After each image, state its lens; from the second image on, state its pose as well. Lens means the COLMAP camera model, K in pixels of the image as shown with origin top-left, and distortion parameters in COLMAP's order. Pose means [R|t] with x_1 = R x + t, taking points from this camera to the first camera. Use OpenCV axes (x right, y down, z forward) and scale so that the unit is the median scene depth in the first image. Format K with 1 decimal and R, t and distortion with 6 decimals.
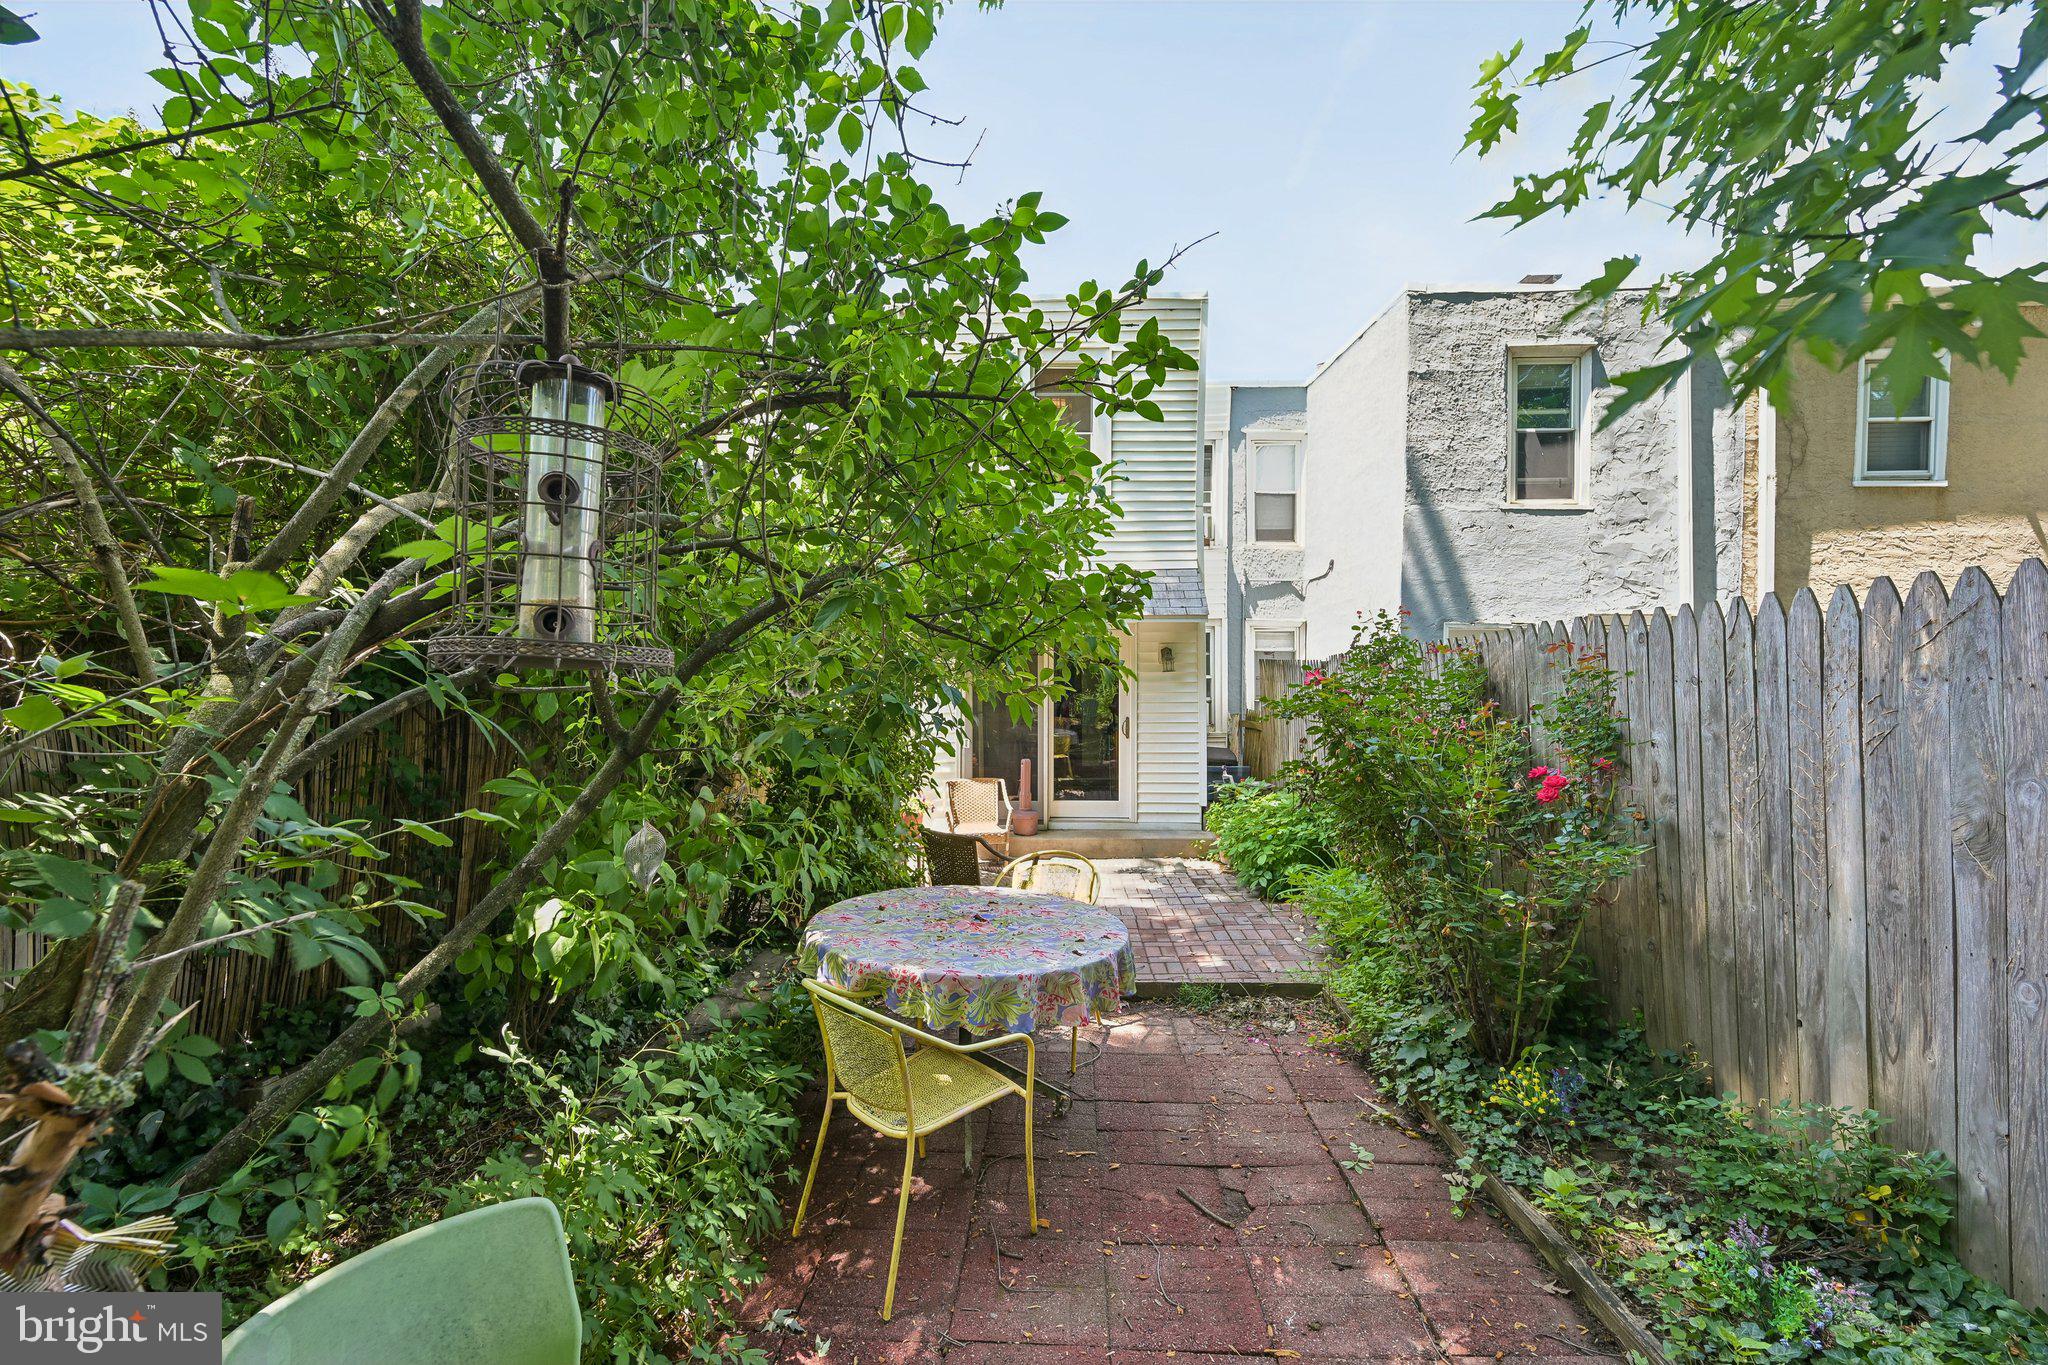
lens RADIAL K [[802.7, 0, 1024.0], [0, 802.7, 682.5], [0, 0, 1]] dist [0.001741, -0.000124]
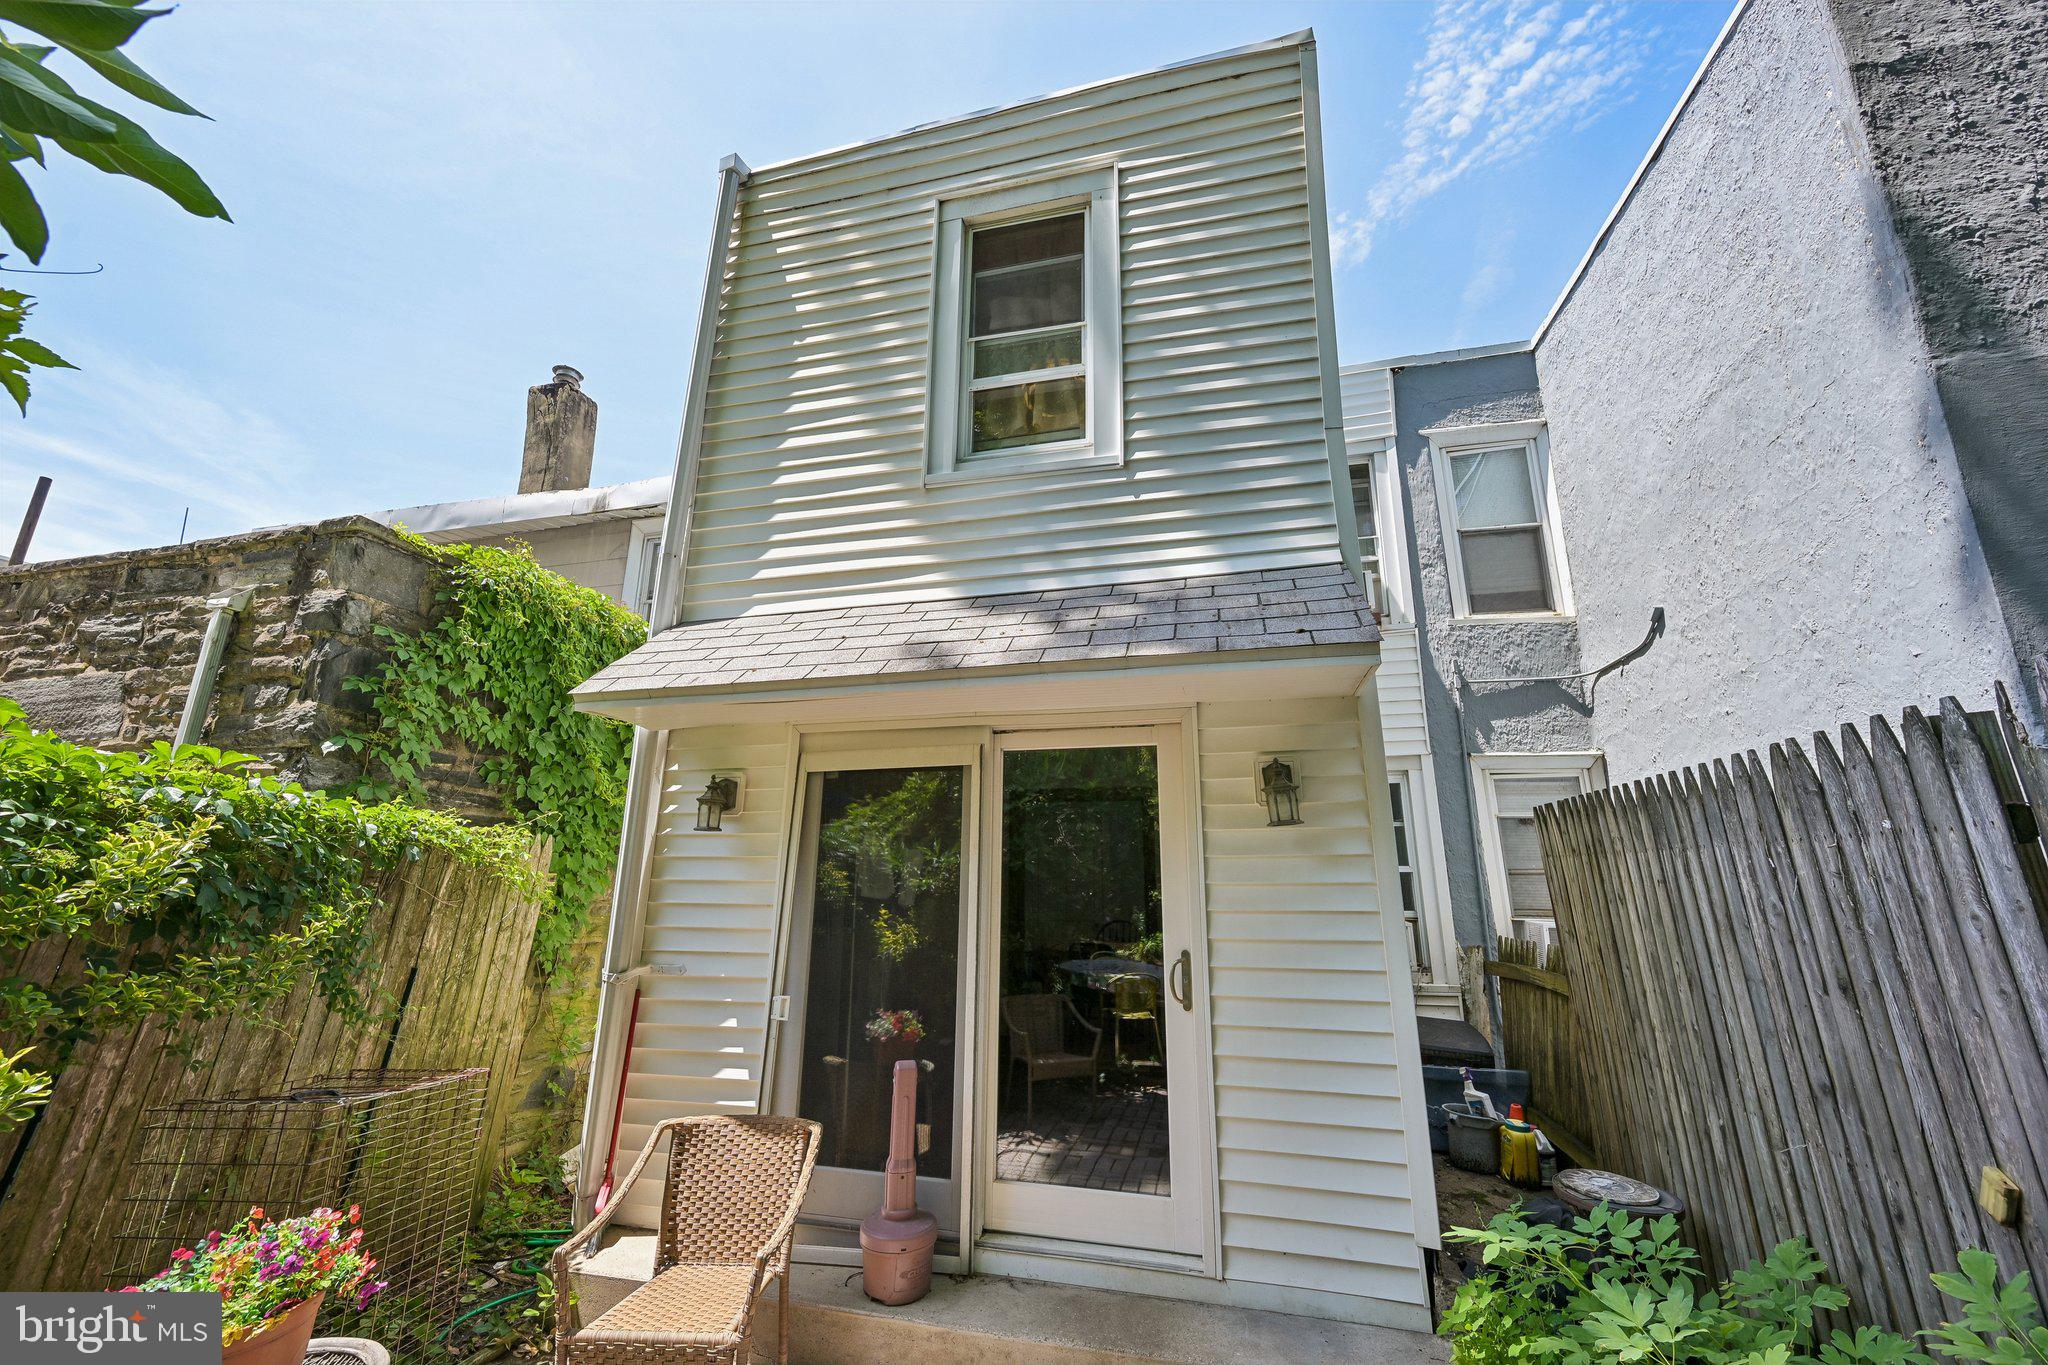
lens RADIAL K [[800.2, 0, 1024.0], [0, 800.2, 682.5], [0, 0, 1]] dist [-0.000344, 0.000180]
pose [[0.978121, -0.041961, -0.203761, 0.139765], [-0.013409, 0.964694, -0.263032, 0.021949], [0.207604, 0.260009, 0.943025, 0.607754]]
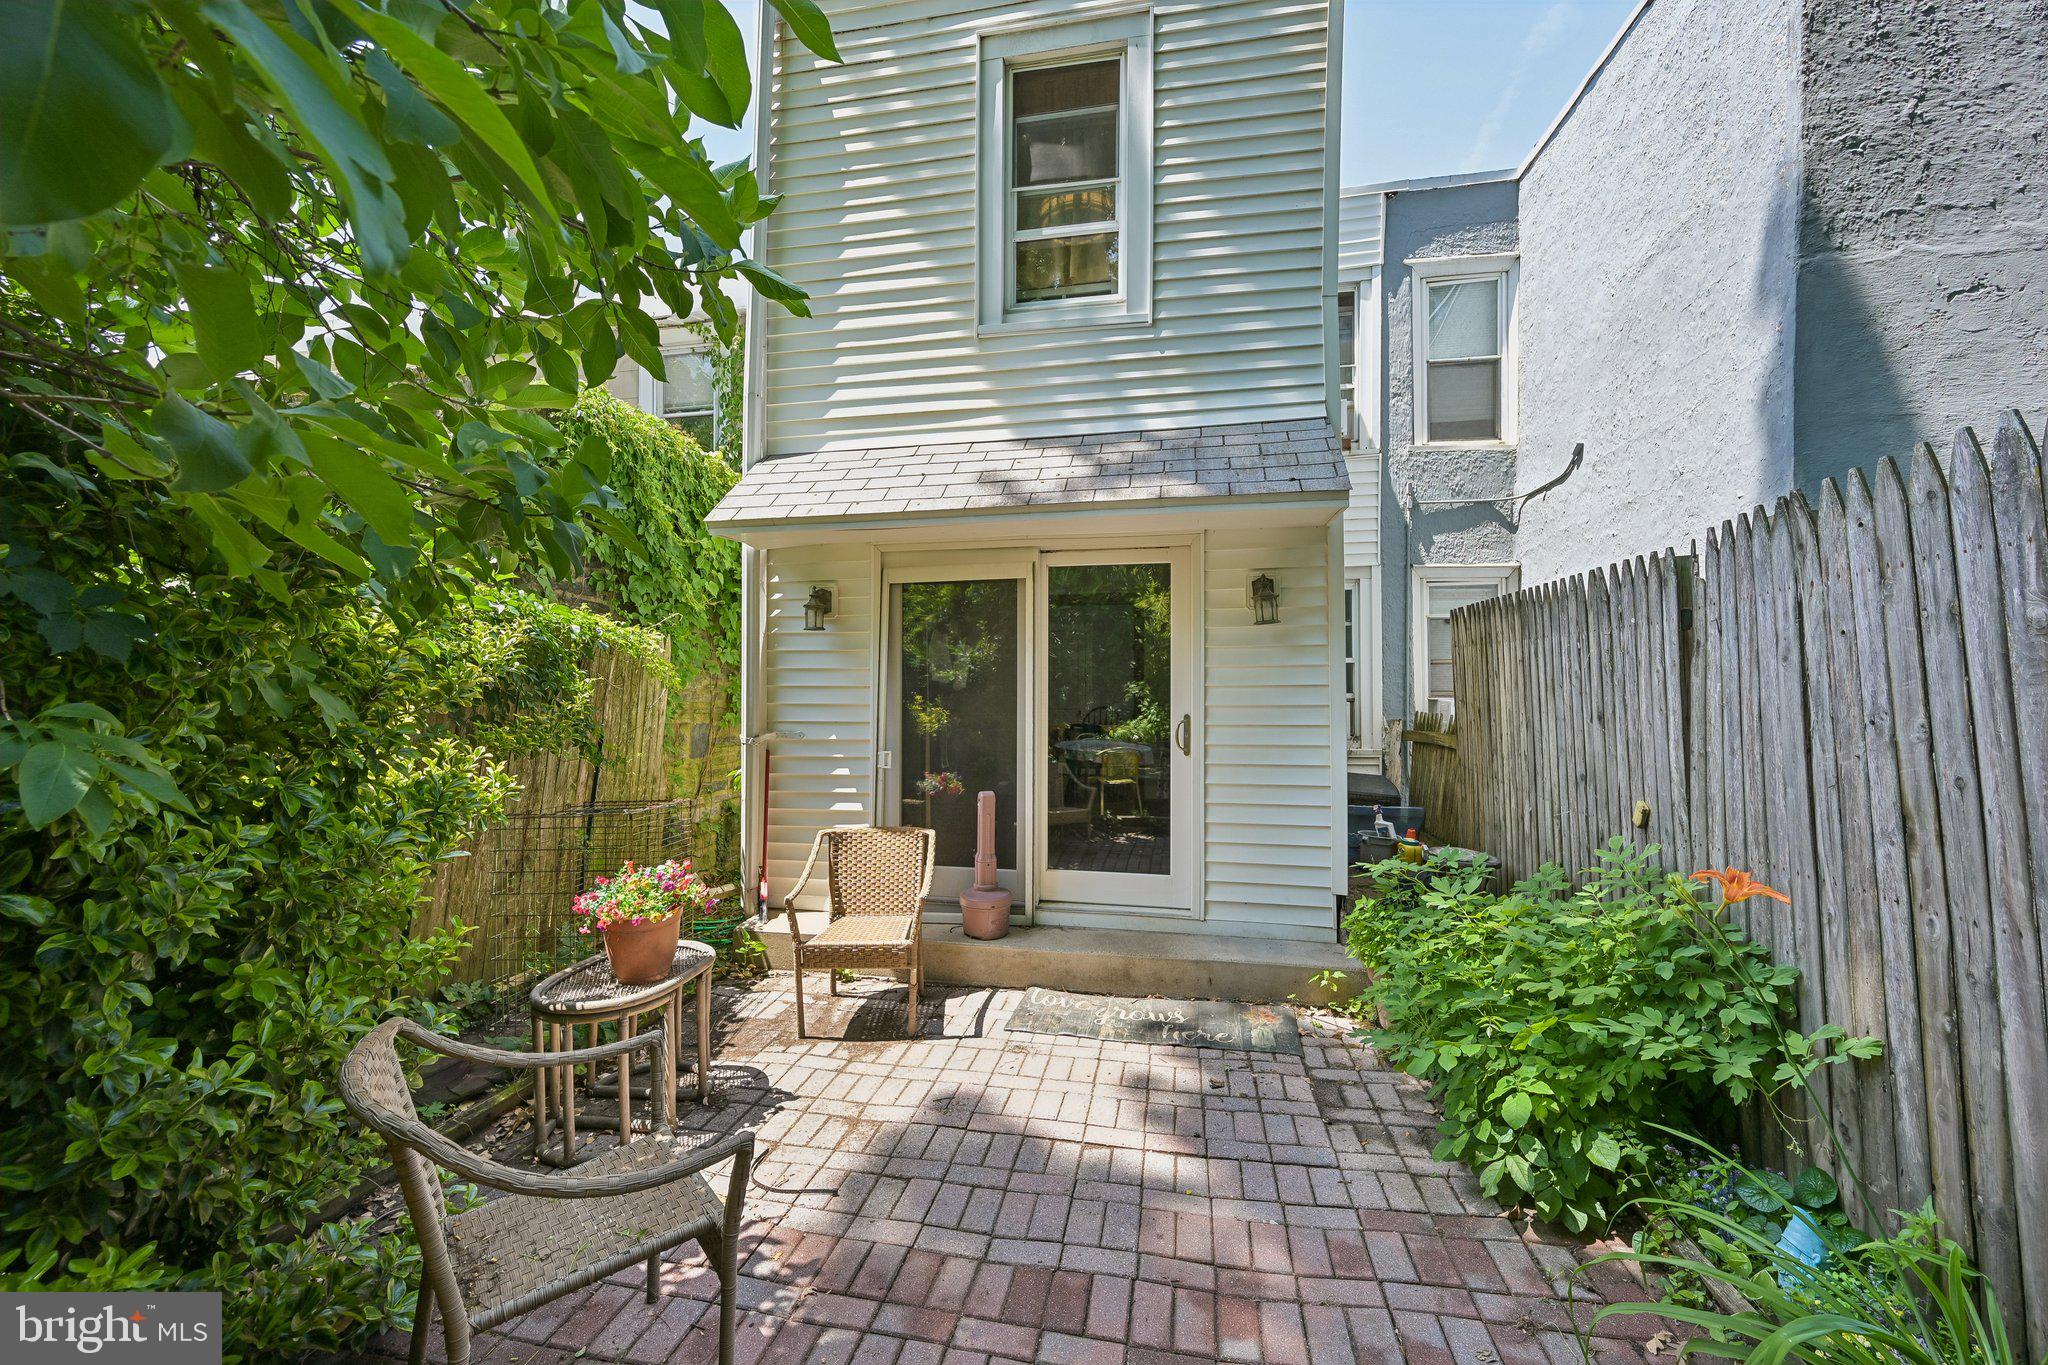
lens RADIAL K [[802.7, 0, 1024.0], [0, 802.7, 682.5], [0, 0, 1]] dist [0.001741, -0.000124]
pose [[0.987596, 0.001680, -0.157006, 0.108661], [-0.005147, 0.999752, -0.021679, 0.035109], [0.156930, 0.022218, 0.987360, 0.479519]]
